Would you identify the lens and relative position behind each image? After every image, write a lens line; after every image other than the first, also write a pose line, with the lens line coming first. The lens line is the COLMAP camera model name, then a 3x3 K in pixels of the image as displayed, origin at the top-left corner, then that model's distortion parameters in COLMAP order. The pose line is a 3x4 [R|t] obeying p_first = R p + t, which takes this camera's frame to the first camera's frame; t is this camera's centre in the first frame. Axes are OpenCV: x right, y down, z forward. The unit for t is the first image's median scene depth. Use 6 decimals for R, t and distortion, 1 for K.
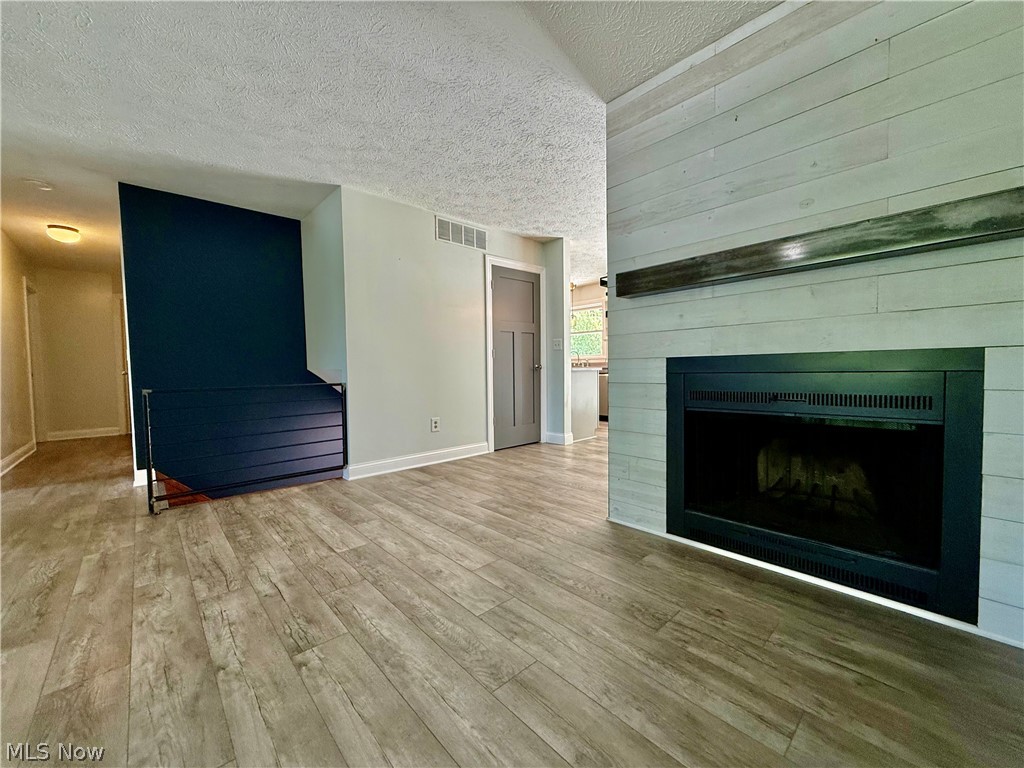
lens RADIAL K [[408.7, 0, 508.7], [0, 408.7, 386.1], [0, 0, 1]] dist [-0.000437, 0.000967]
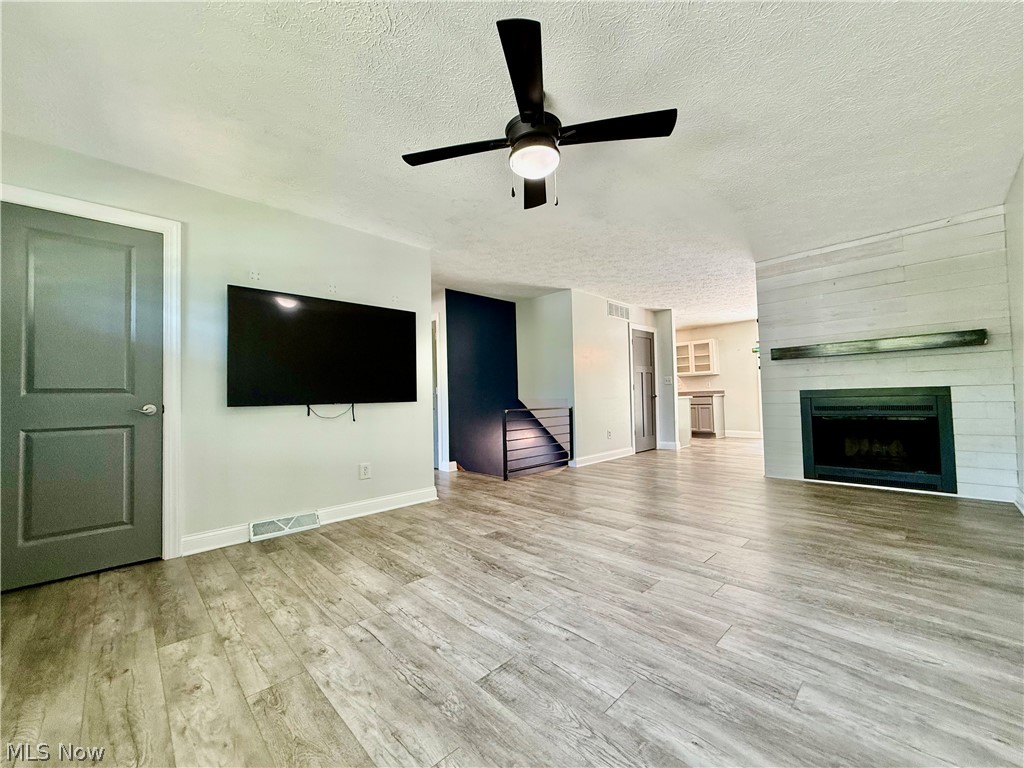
lens RADIAL K [[408.7, 0, 507.4], [0, 408.7, 385.8], [0, 0, 1]] dist [-0.000437, 0.000967]
pose [[0.999639, -0.008932, 0.025358, -1.097832], [0.010821, 0.997097, -0.075368, 0.044592], [-0.024611, 0.075615, 0.996833, -0.972776]]
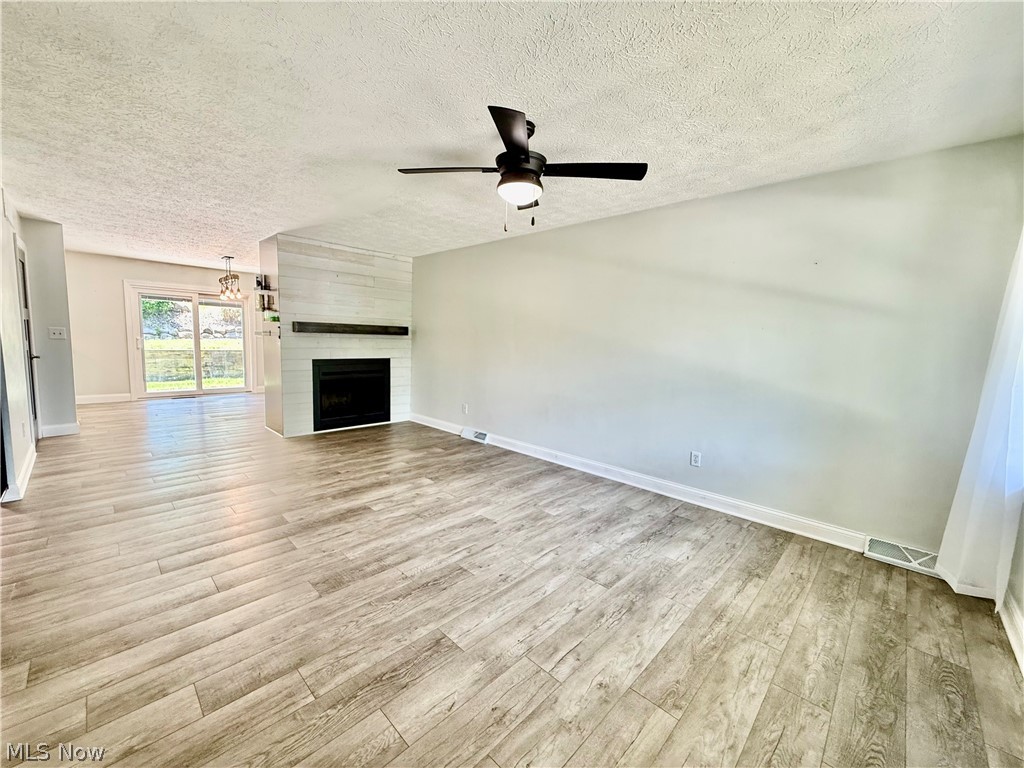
lens RADIAL K [[408.7, 0, 512.4], [0, 408.7, 386.4], [0, 0, 1]] dist [-0.000437, 0.000967]
pose [[-0.066570, -0.103145, 0.992436, -2.057604], [0.011656, 0.994494, 0.104141, -0.144298], [-0.997714, 0.018500, -0.065001, -0.016903]]
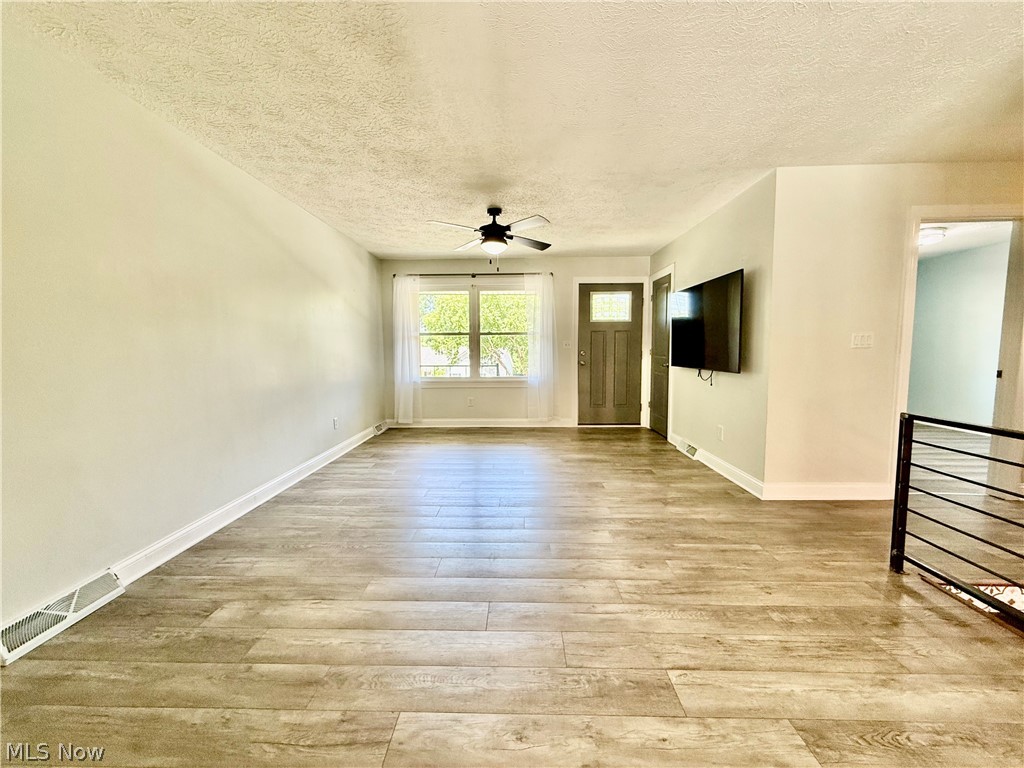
lens RADIAL K [[408.7, 0, 511.6], [0, 408.7, 385.0], [0, 0, 1]] dist [-0.000437, 0.000967]
pose [[-0.688467, 0.084346, -0.720347, 0.224613], [-0.015014, 0.991344, 0.130426, -0.162905], [0.725113, 0.100610, -0.681241, 1.167960]]
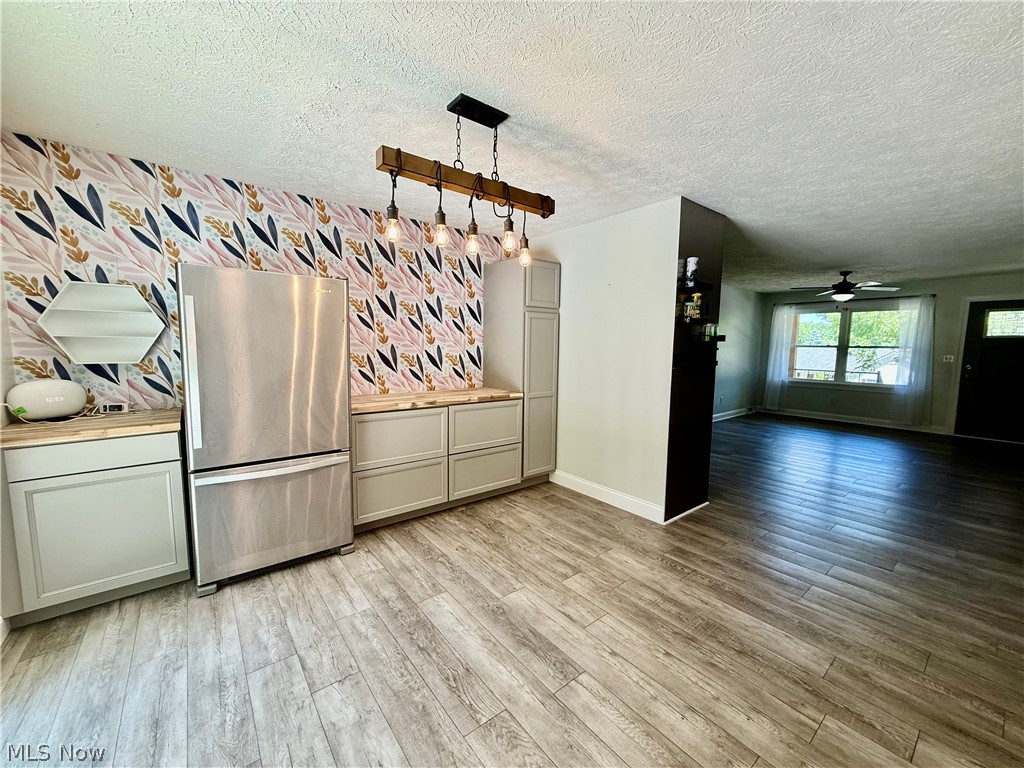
lens RADIAL K [[408.7, 0, 506.3], [0, 408.7, 387.7], [0, 0, 1]] dist [-0.000437, 0.000967]
pose [[-0.997284, -0.002241, 0.073618, 0.948256], [0.008906, 0.988533, 0.150742, -0.342083], [-0.073111, 0.150988, -0.985828, 2.707534]]
